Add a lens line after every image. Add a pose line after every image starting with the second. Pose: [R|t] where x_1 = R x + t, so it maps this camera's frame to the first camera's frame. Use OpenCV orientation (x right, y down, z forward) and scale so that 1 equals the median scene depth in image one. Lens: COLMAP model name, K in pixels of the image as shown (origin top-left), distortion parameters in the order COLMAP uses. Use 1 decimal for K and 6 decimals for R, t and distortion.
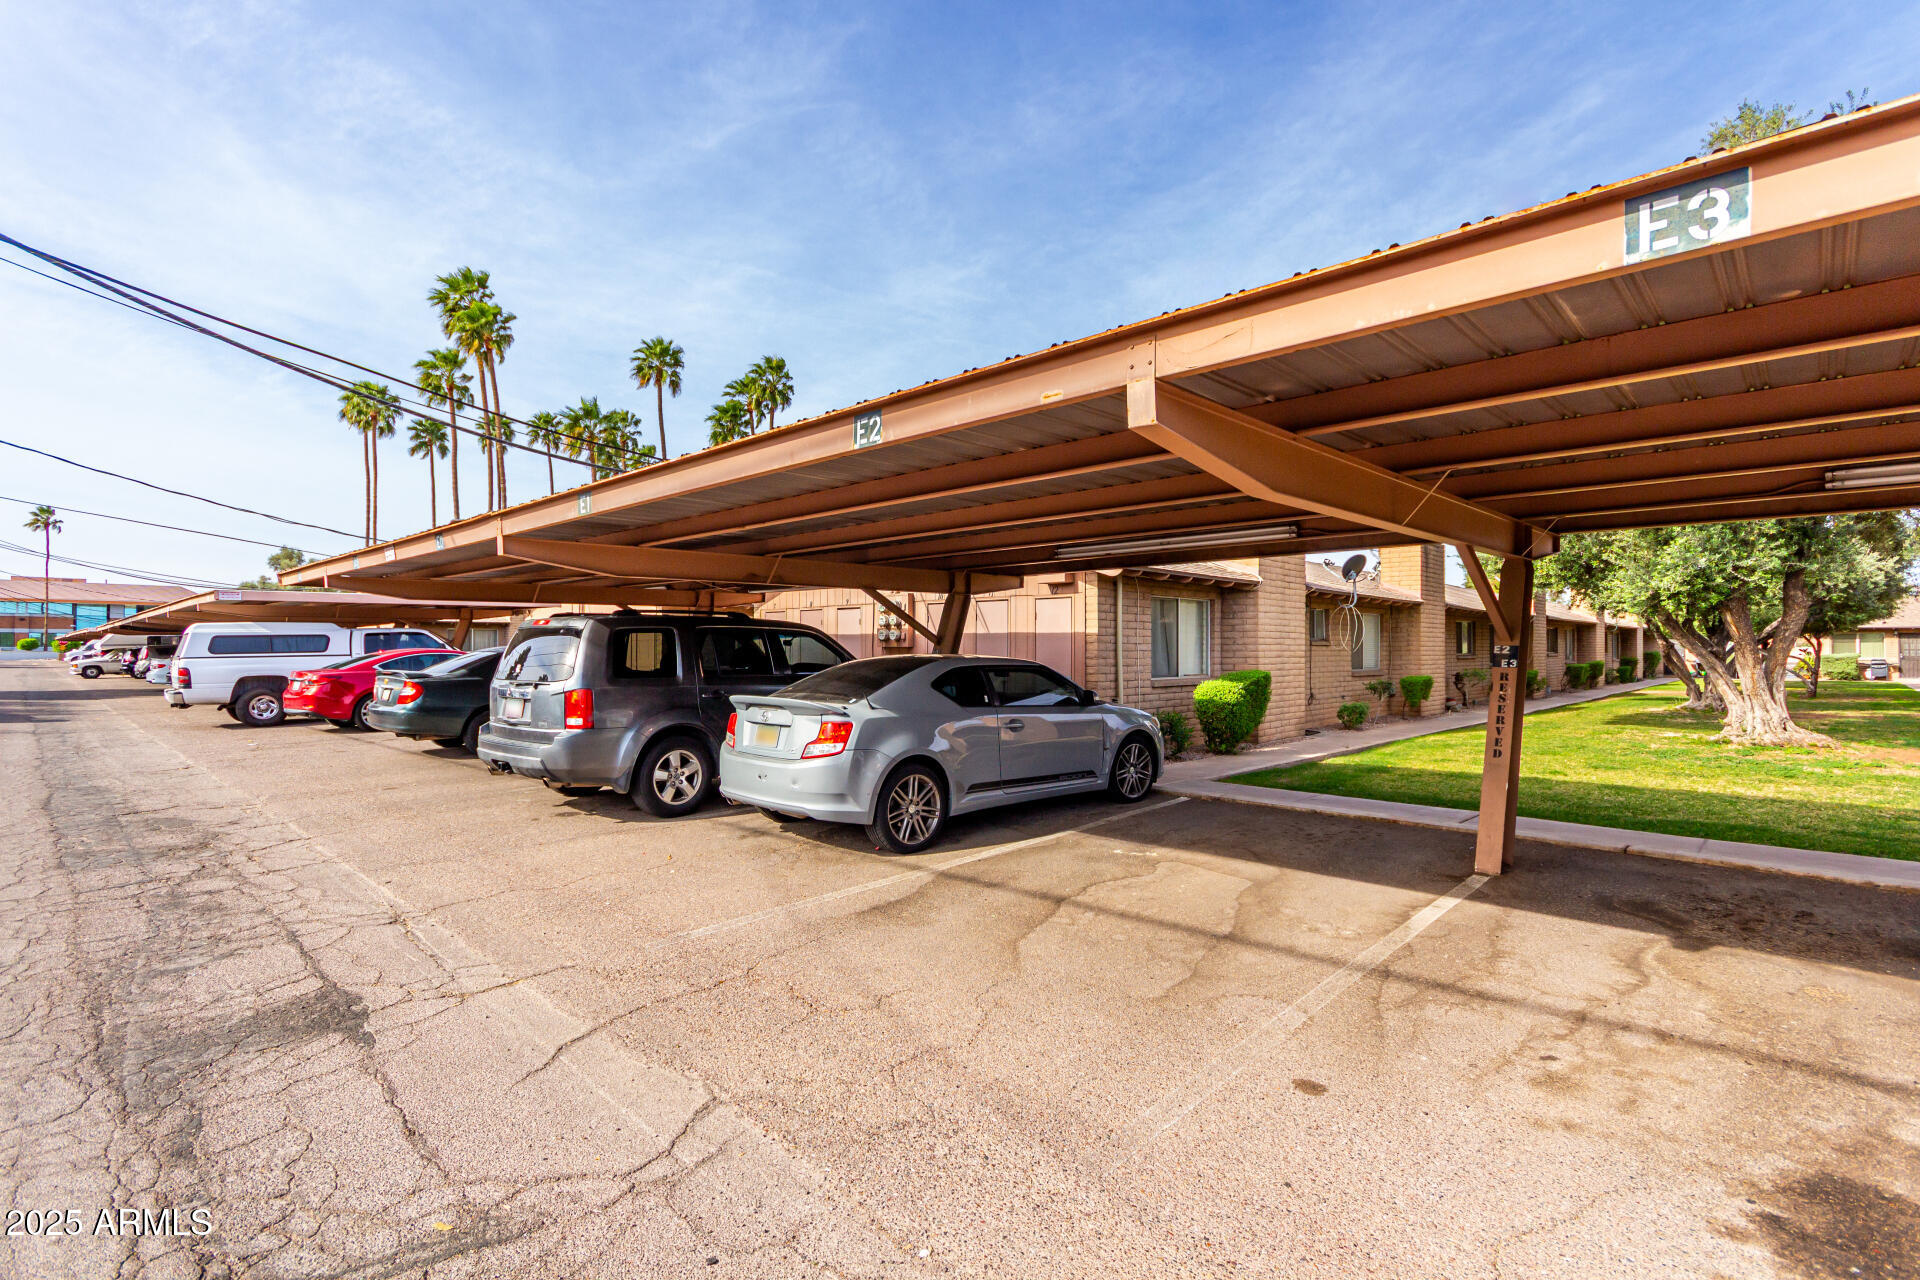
lens RADIAL K [[895.1, 0, 953.7], [0, 895.1, 637.5], [0, 0, 1]] dist [0.007971, -0.000340]
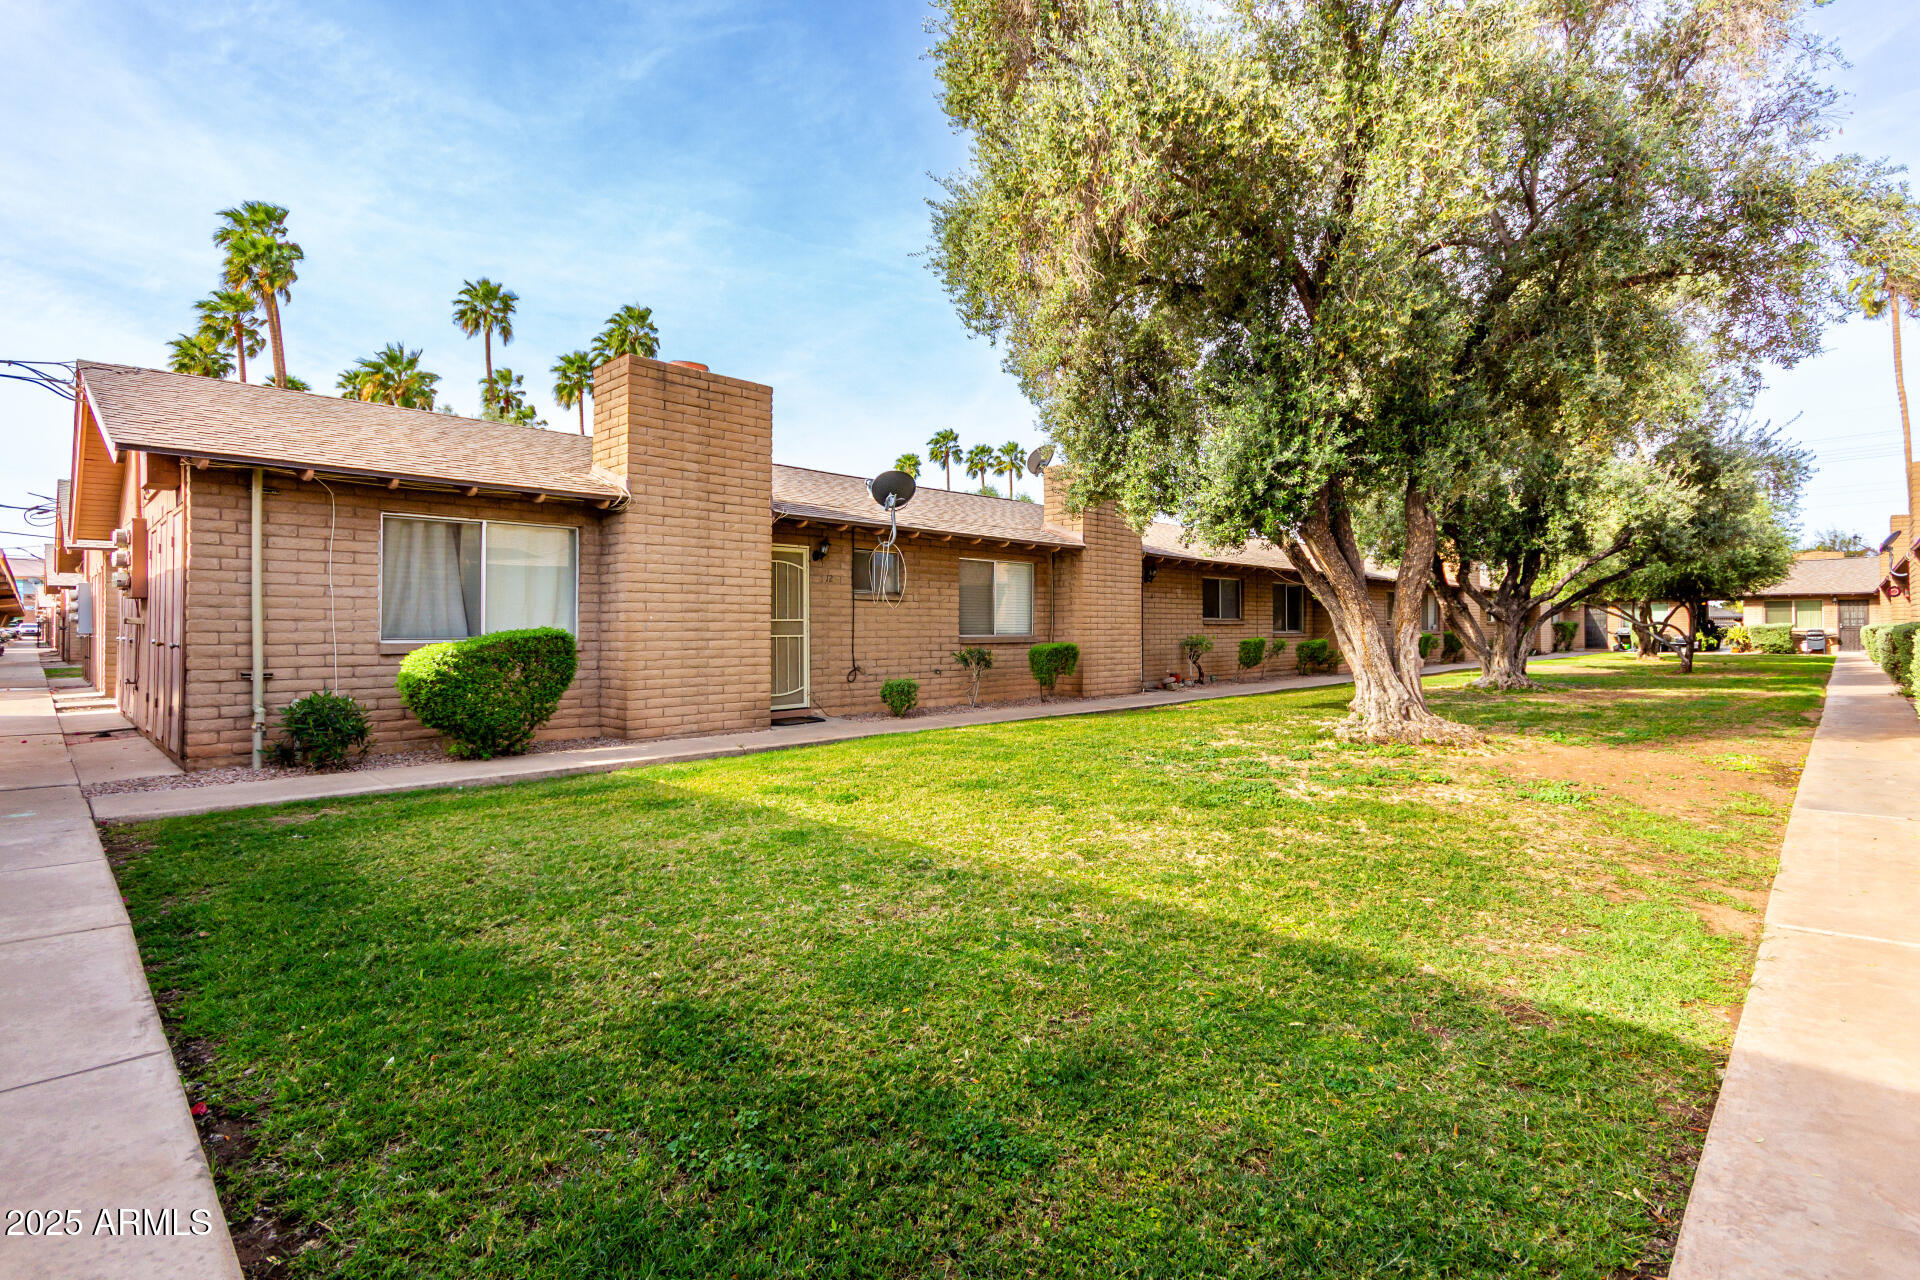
lens RADIAL K [[899.3, 0, 966.0], [0, 899.3, 603.7], [0, 0, 1]] dist [0.008809, 0.000384]
pose [[0.999986, -0.001767, -0.004889, 0.371335], [0.001703, 0.999915, -0.012947, 0.016231], [0.004912, 0.012938, 0.999904, 0.206449]]
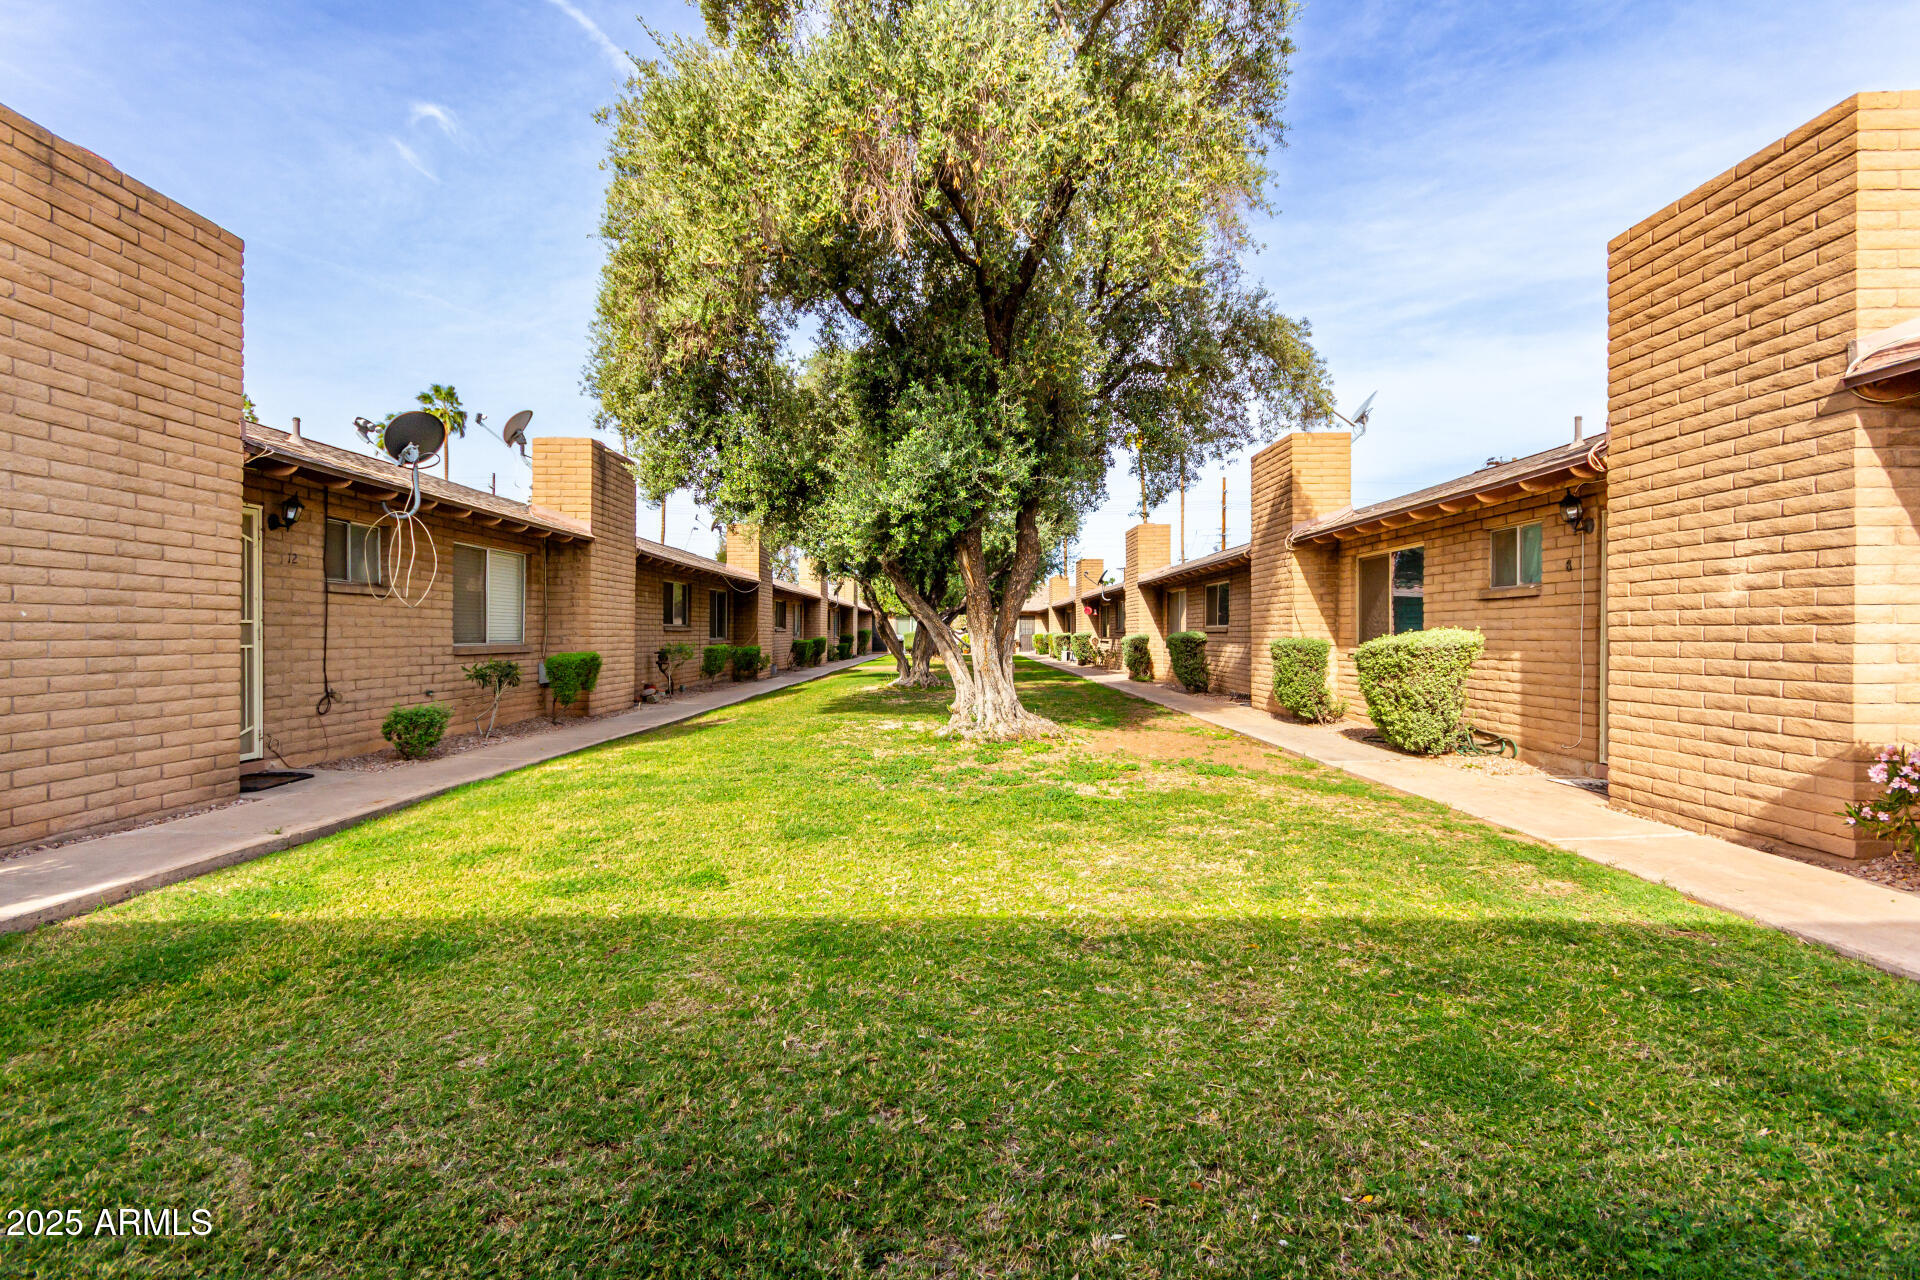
lens RADIAL K [[889.9, 0, 950.2], [0, 889.9, 632.6], [0, 0, 1]] dist [0.001296, 0.000491]
pose [[0.724561, 0.002464, 0.689206, 0.233928], [-0.011372, 0.999900, 0.008380, 0.017192], [-0.689117, -0.013909, 0.724517, 0.313290]]
